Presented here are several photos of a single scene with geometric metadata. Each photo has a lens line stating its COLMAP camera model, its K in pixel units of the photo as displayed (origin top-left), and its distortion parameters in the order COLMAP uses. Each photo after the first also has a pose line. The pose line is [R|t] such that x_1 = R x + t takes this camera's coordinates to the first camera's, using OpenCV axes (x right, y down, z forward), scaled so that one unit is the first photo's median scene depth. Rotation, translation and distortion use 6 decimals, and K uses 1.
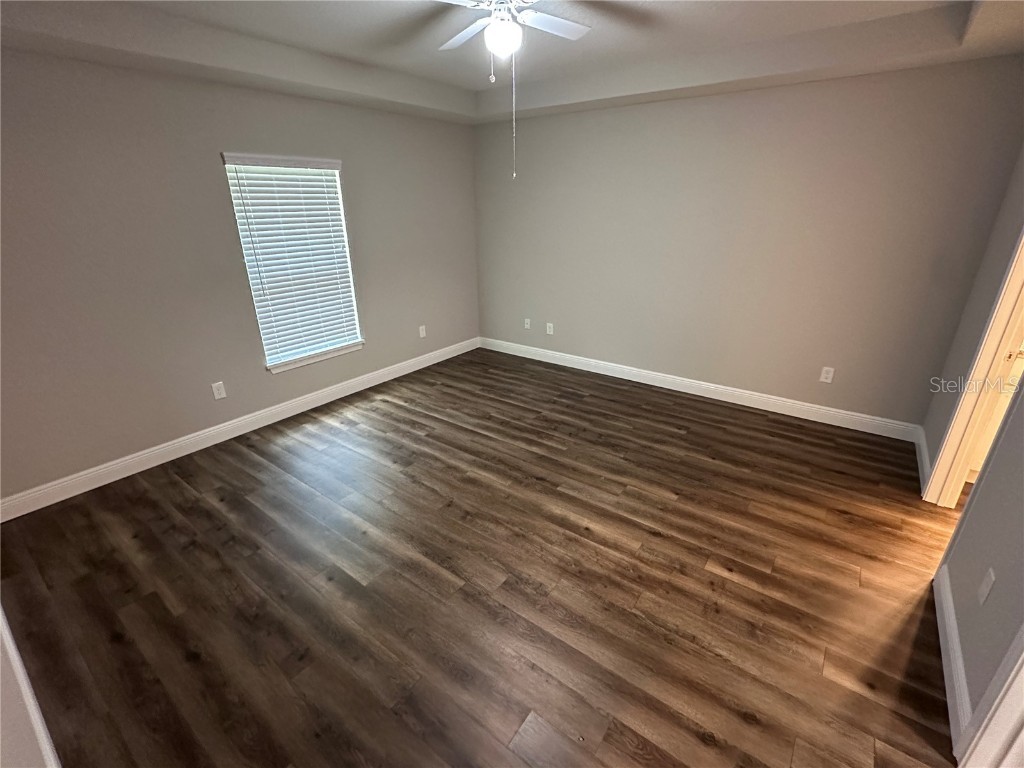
lens RADIAL K [[461.1, 0, 512.1], [0, 461.1, 385.0], [0, 0, 1]] dist [-0.003987, -0.000060]
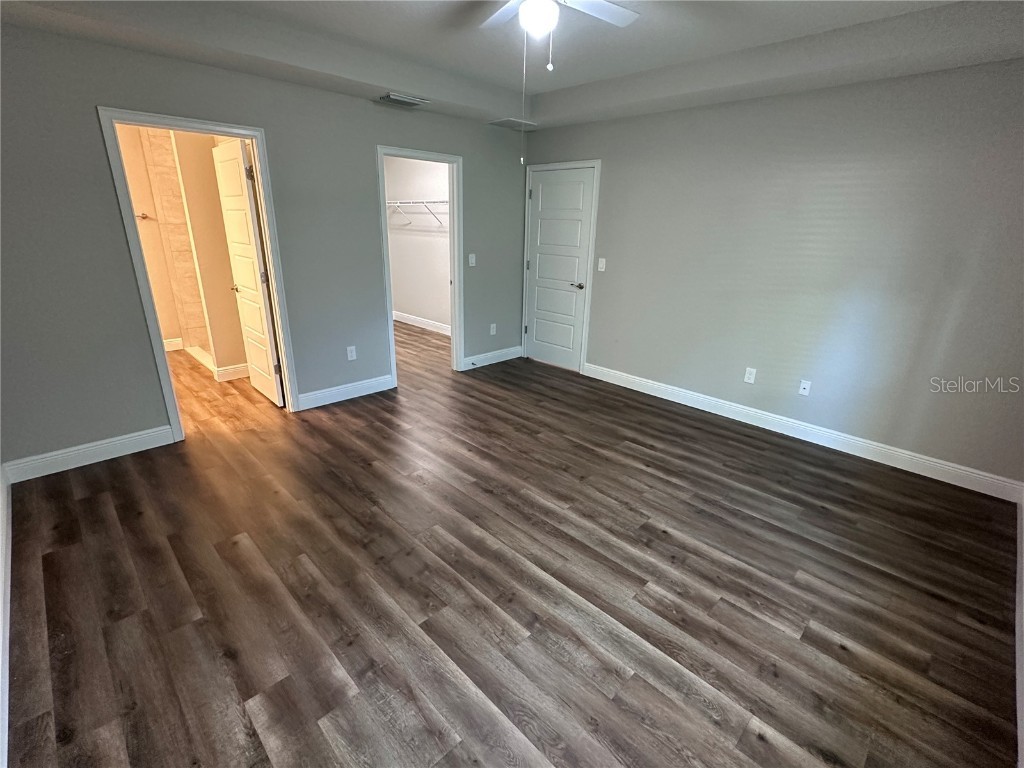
lens RADIAL K [[473.9, 0, 512.6], [0, 473.9, 383.1], [0, 0, 1]] dist [0.001613, 0.000094]
pose [[-0.988670, -0.062315, 0.136558, -0.090048], [0.041628, 0.760245, 0.648302, -0.503221], [-0.144216, 0.646641, -0.749037, 1.368338]]
